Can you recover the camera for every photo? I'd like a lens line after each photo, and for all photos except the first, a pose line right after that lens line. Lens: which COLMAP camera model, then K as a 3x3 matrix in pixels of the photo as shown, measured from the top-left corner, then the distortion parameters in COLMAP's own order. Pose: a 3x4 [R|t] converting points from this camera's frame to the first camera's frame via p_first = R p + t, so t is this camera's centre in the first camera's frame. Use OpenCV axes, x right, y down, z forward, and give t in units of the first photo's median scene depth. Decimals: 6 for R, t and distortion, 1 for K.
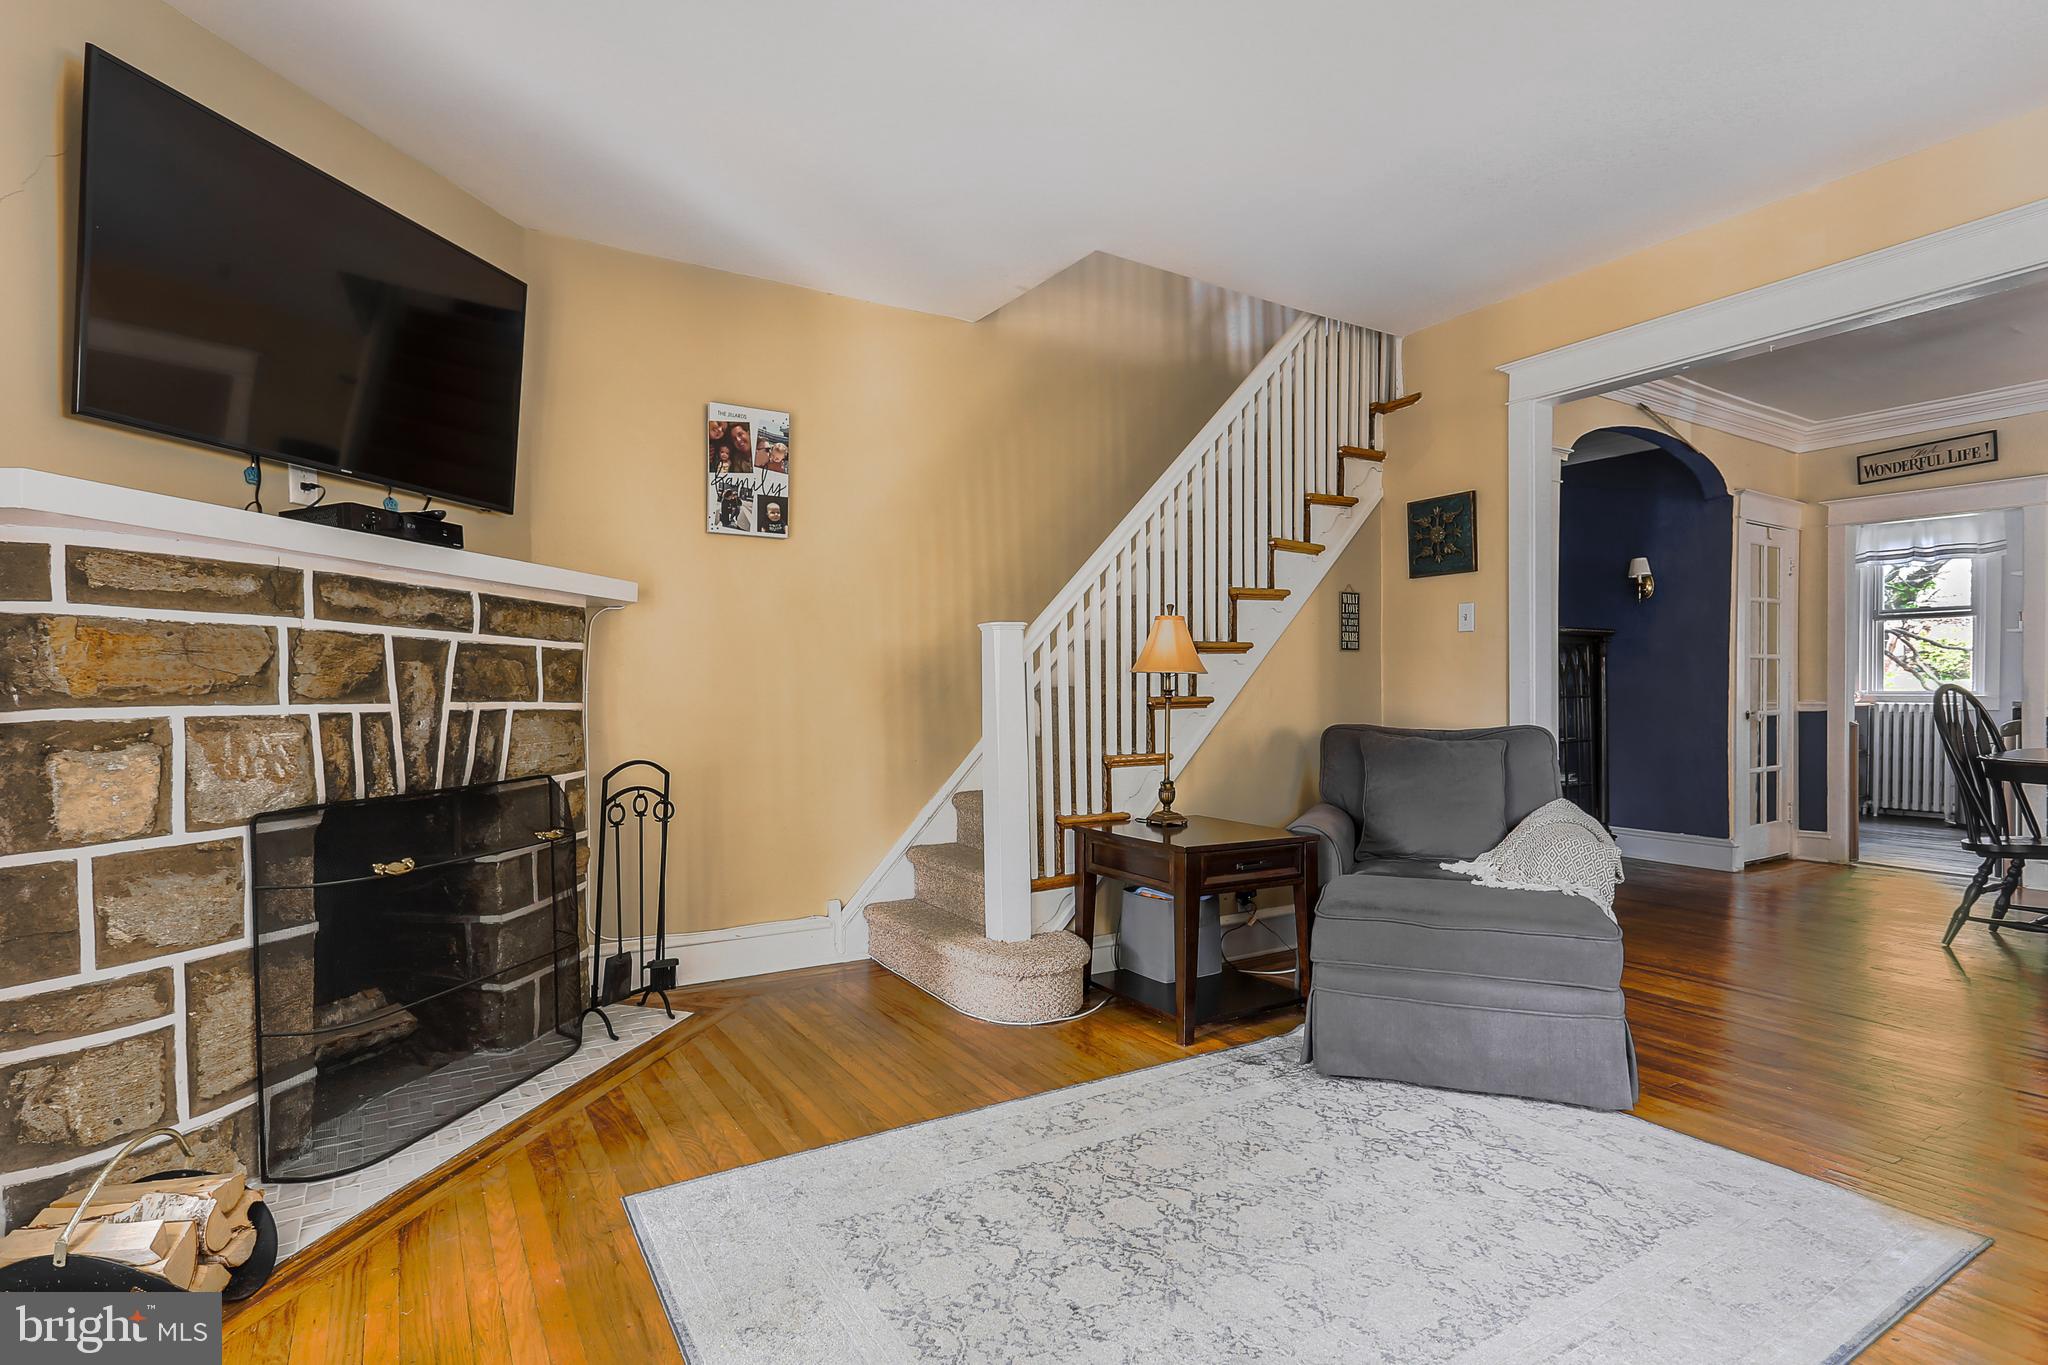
lens RADIAL K [[1001.4, 0, 1018.3], [0, 1001.4, 697.3], [0, 0, 1]] dist [0.001769, 0.001650]
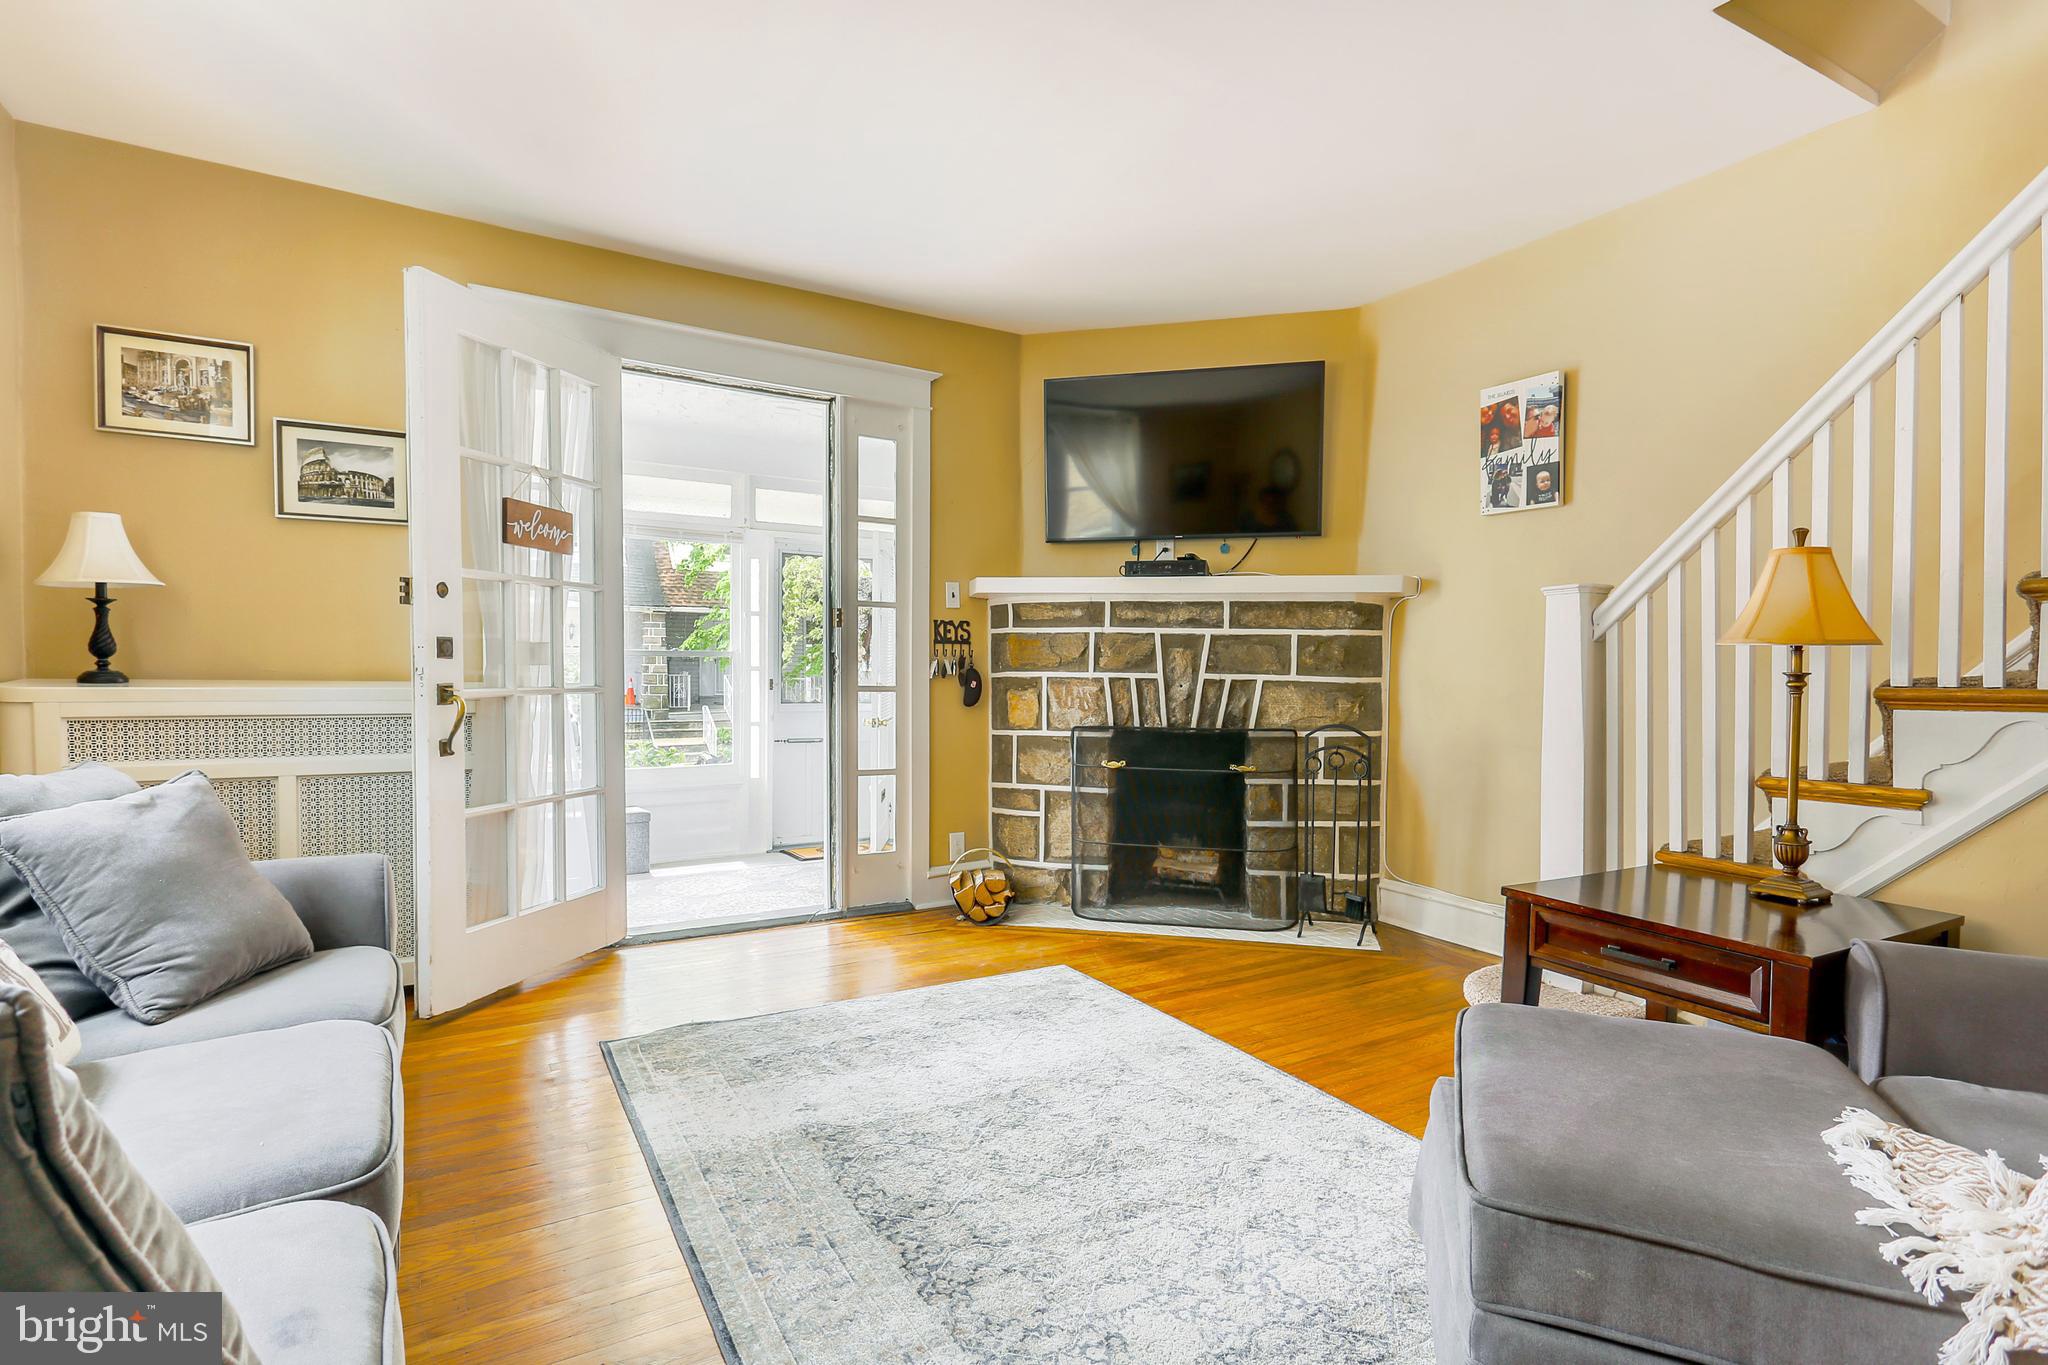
lens RADIAL K [[1001.4, 0, 1010.7], [0, 1001.4, 683.9], [0, 0, 1]] dist [0.001769, 0.001650]
pose [[-0.022705, 0.019528, -0.999551, 1.032254], [-0.017641, 0.999646, 0.019931, -0.005100], [0.999587, 0.018085, -0.022353, 0.754460]]
